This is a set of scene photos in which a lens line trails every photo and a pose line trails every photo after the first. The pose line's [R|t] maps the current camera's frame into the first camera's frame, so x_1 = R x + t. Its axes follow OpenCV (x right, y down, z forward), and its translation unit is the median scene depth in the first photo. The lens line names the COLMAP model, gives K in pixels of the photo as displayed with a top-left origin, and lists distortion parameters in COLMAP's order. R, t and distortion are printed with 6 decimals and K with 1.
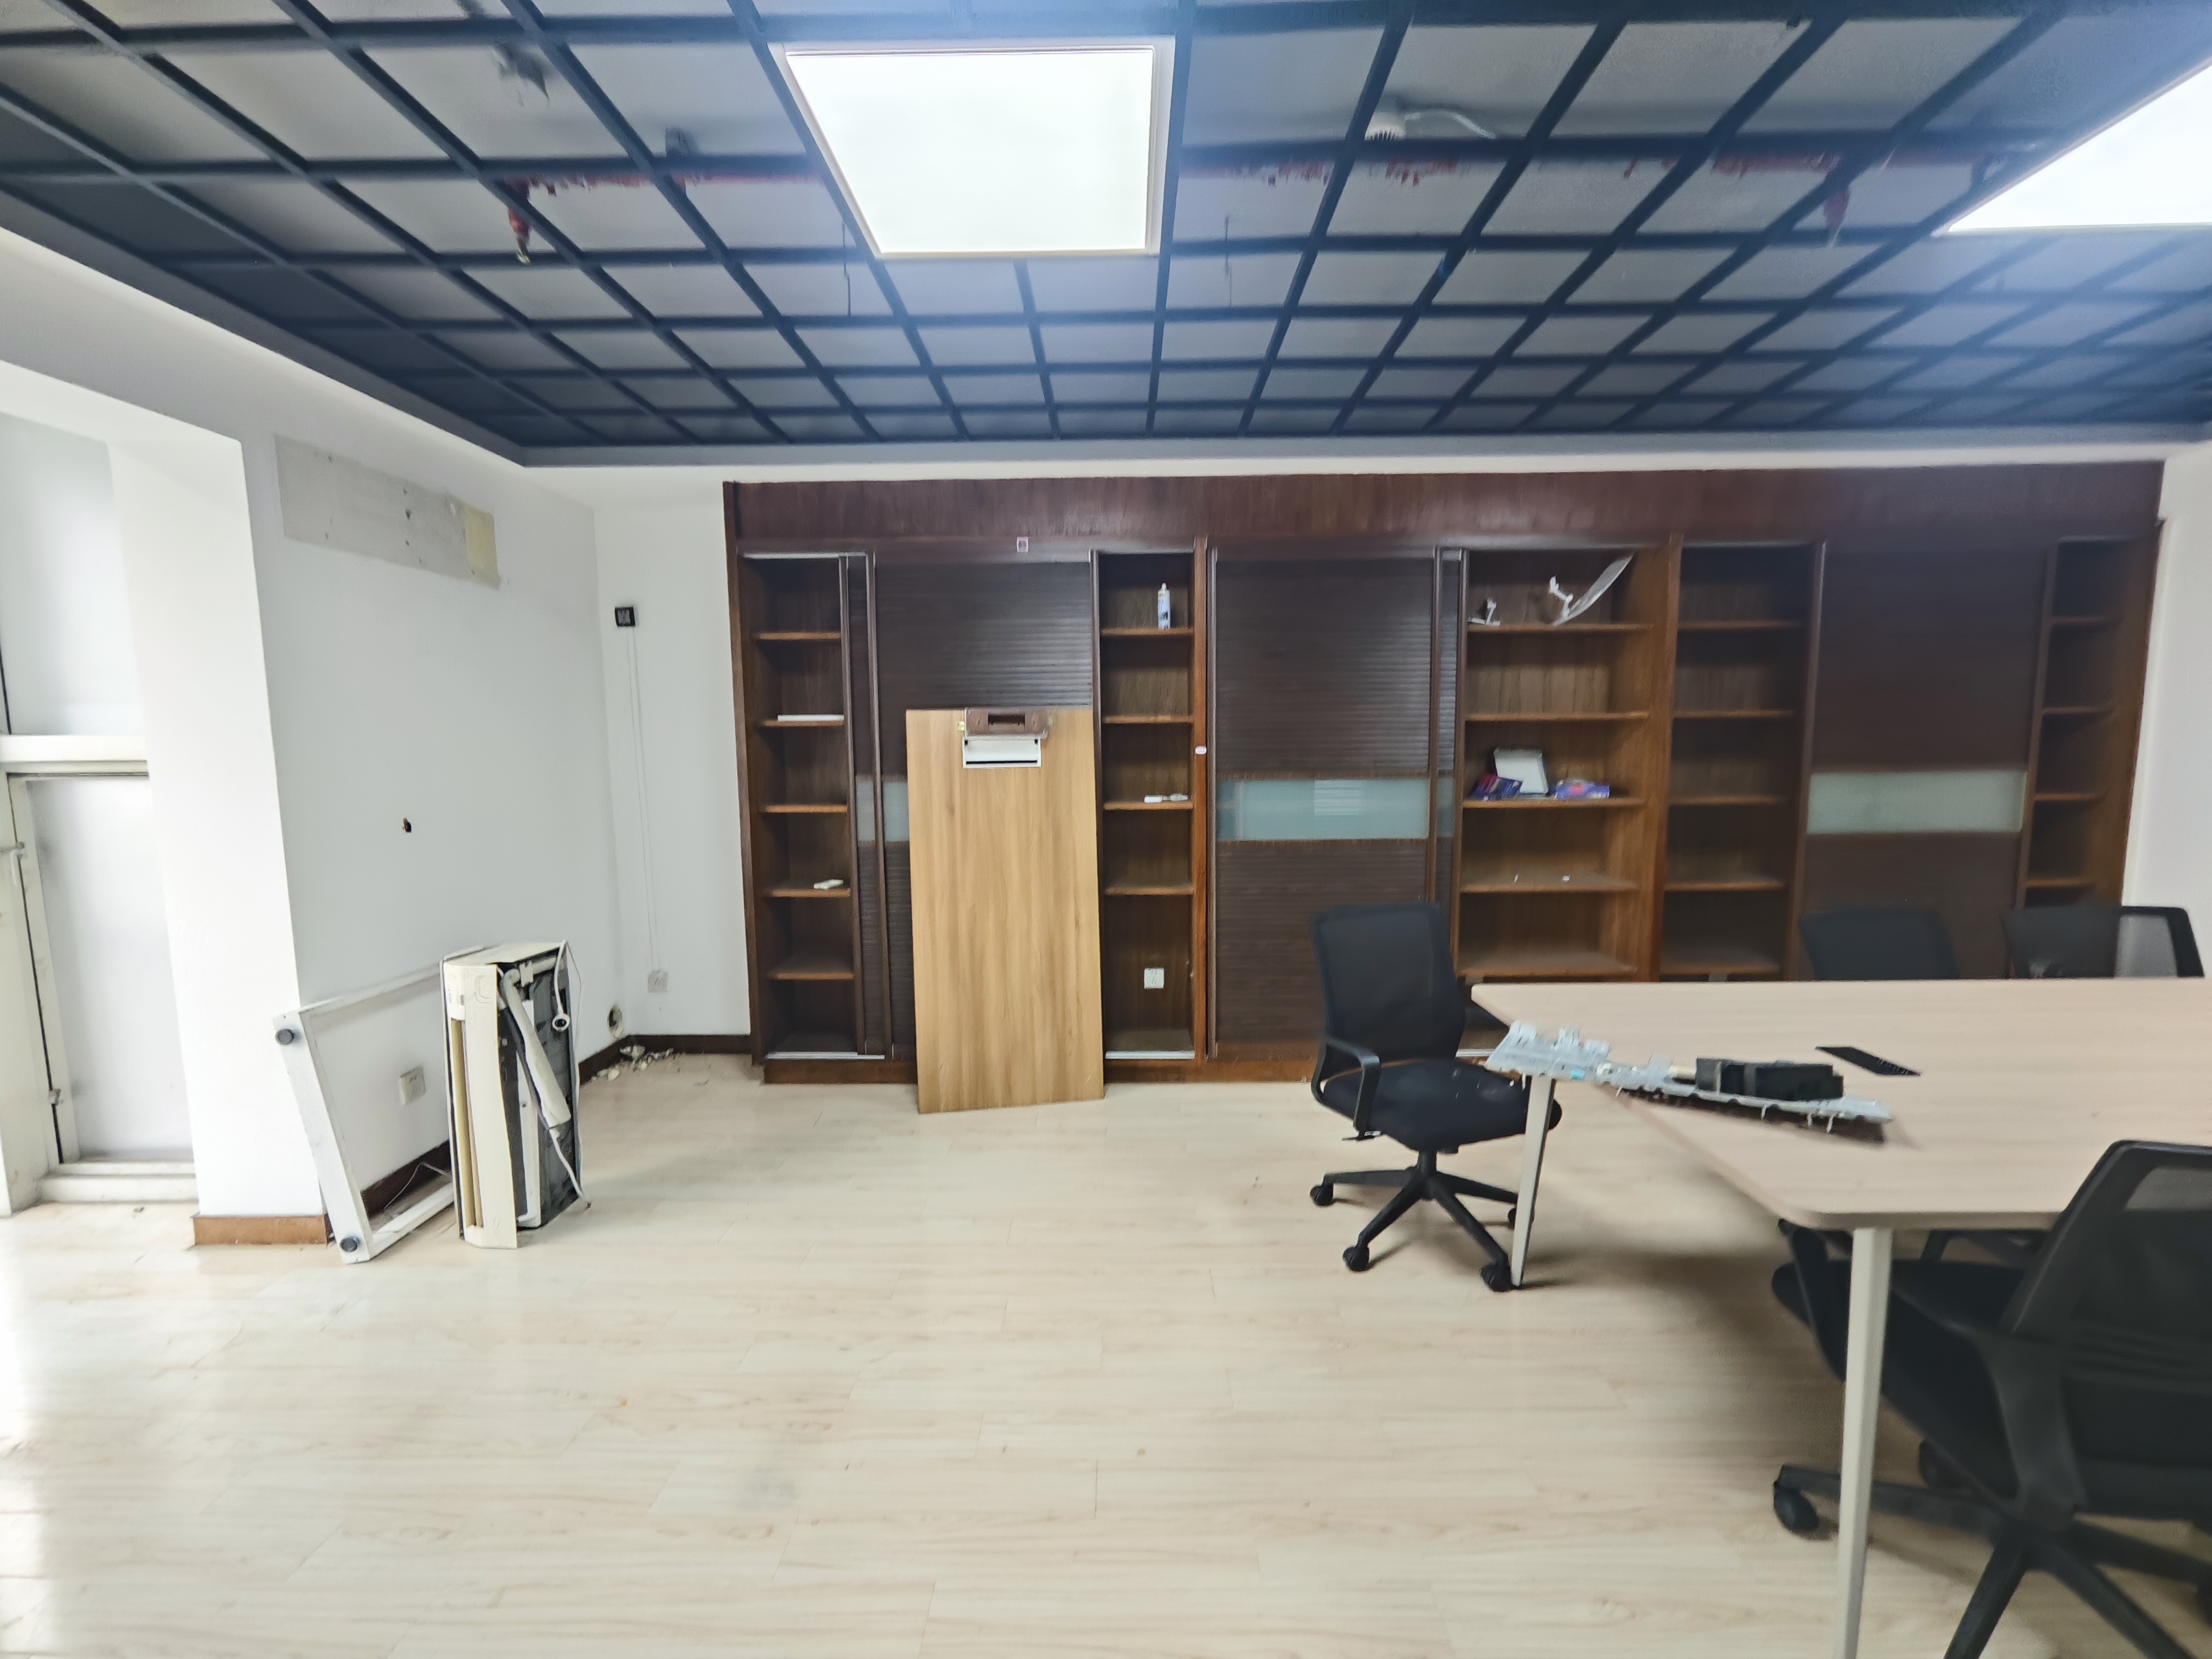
lens RADIAL K [[918.4, 0, 1109.6], [0, 918.4, 839.1], [0, 0, 1]] dist [-0.011562, 0.008296]
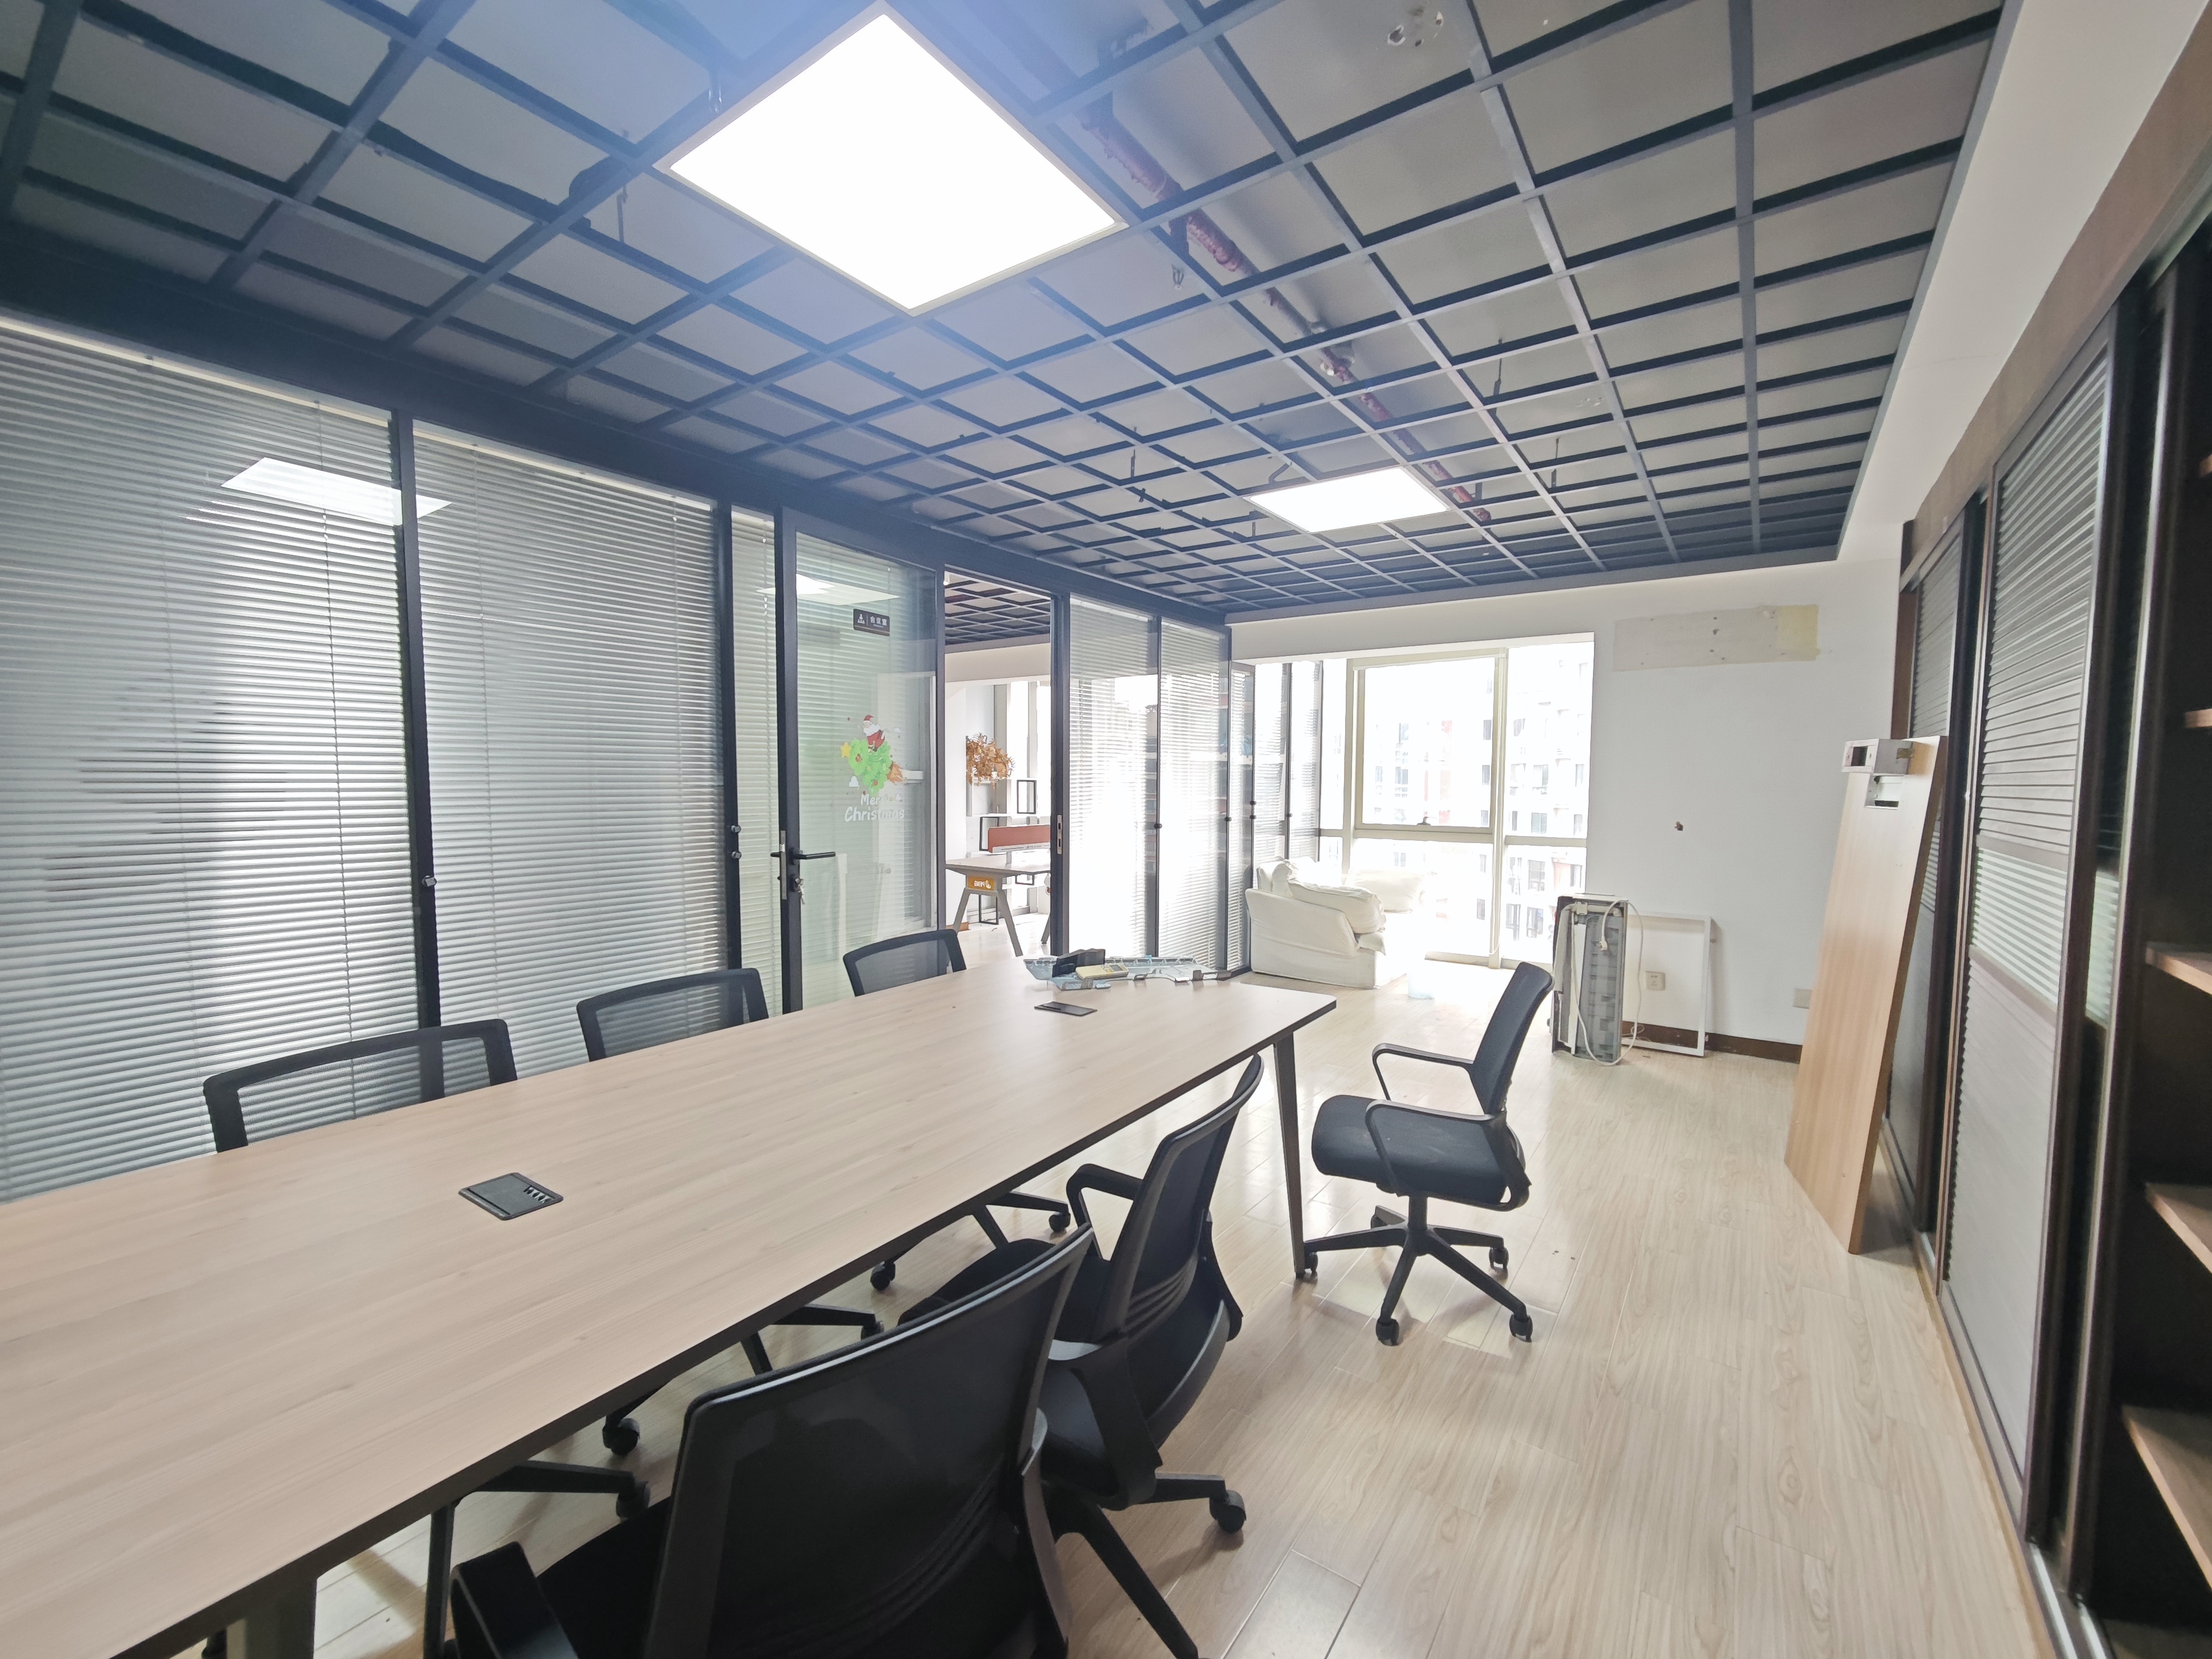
lens RADIAL K [[918.4, 0, 1109.6], [0, 918.4, 839.1], [0, 0, 1]] dist [-0.011562, 0.008296]
pose [[-0.569401, 0.063918, -0.819571, 1.153228], [-0.081496, 0.987672, 0.133647, -0.127682], [0.818010, 0.142891, -0.557173, 1.079148]]
